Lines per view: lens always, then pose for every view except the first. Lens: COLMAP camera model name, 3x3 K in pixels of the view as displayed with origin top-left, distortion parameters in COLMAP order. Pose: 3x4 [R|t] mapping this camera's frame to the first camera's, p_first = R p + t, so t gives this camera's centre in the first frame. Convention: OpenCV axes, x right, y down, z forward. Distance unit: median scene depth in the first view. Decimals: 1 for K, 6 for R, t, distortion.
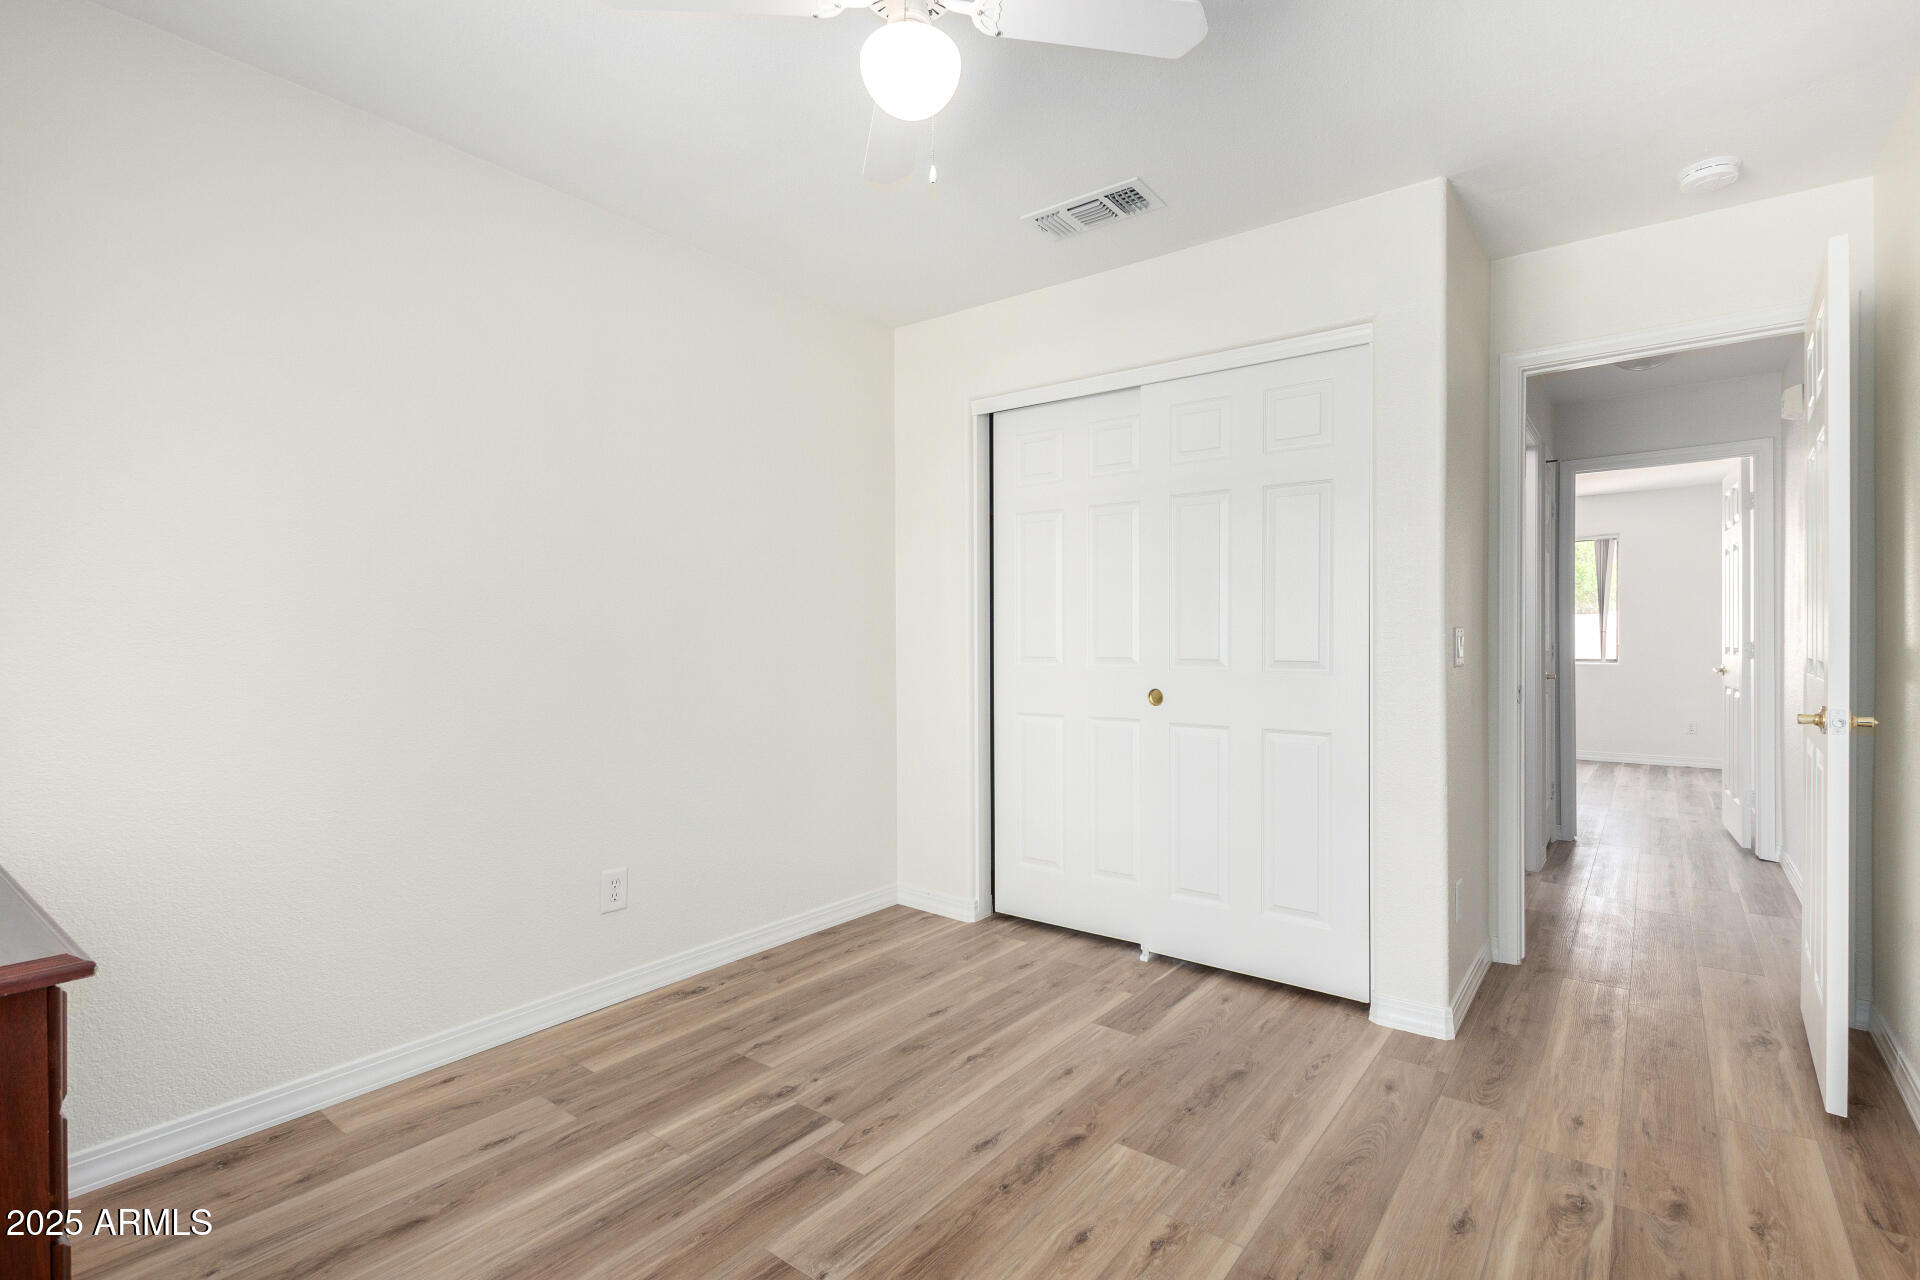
lens RADIAL K [[896.0, 0, 970.1], [0, 896.0, 635.7], [0, 0, 1]] dist [0.016555, -0.007139]
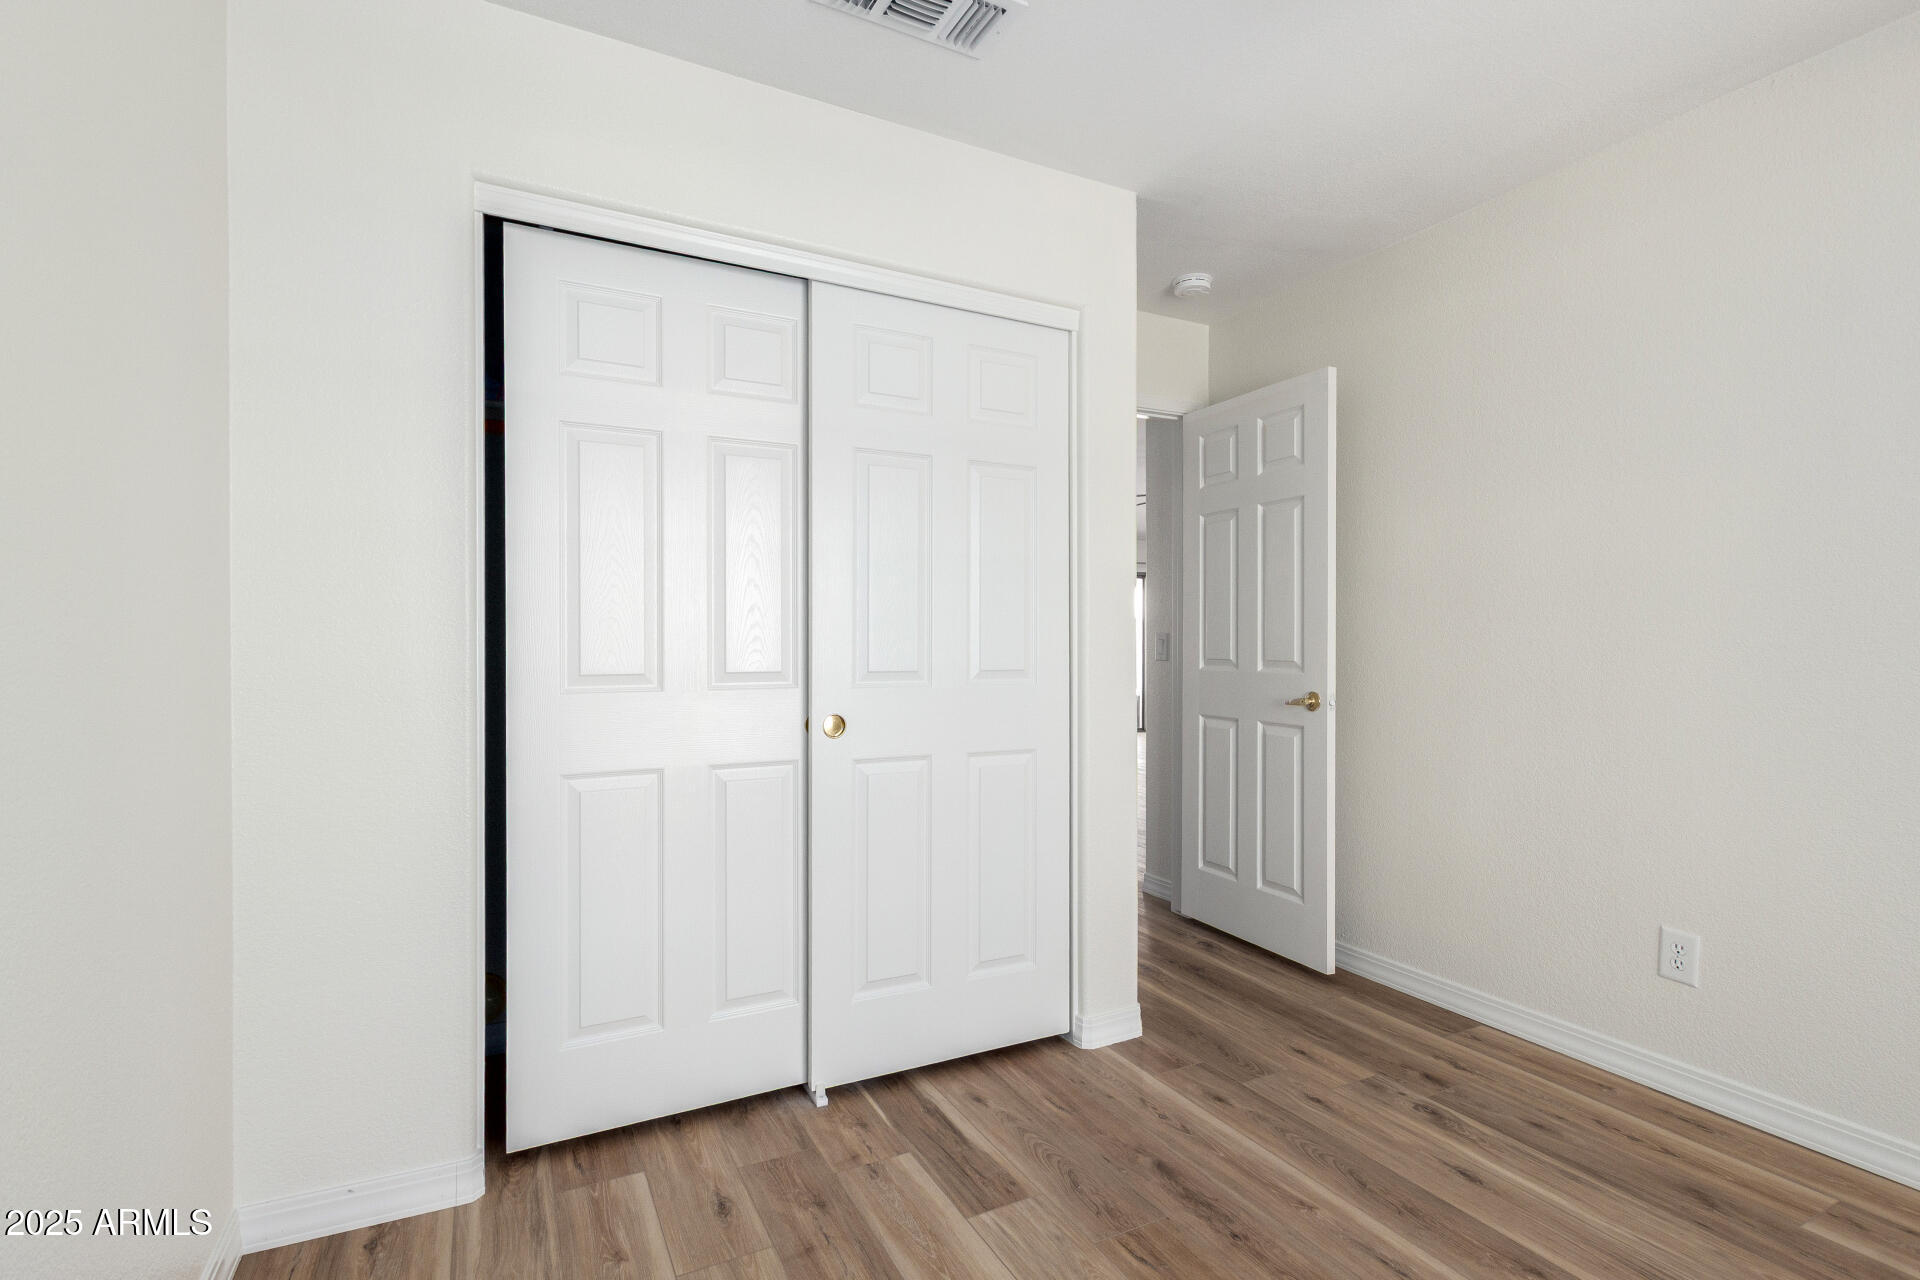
lens RADIAL K [[907.1, 0, 976.1], [0, 907.1, 649.1], [0, 0, 1]] dist [0.015894, -0.005050]
pose [[0.425386, -0.000752, 0.905012, -0.431824], [-0.000725, 0.999999, 0.001172, 0.006958], [-0.905012, -0.001155, 0.425385, 0.645057]]
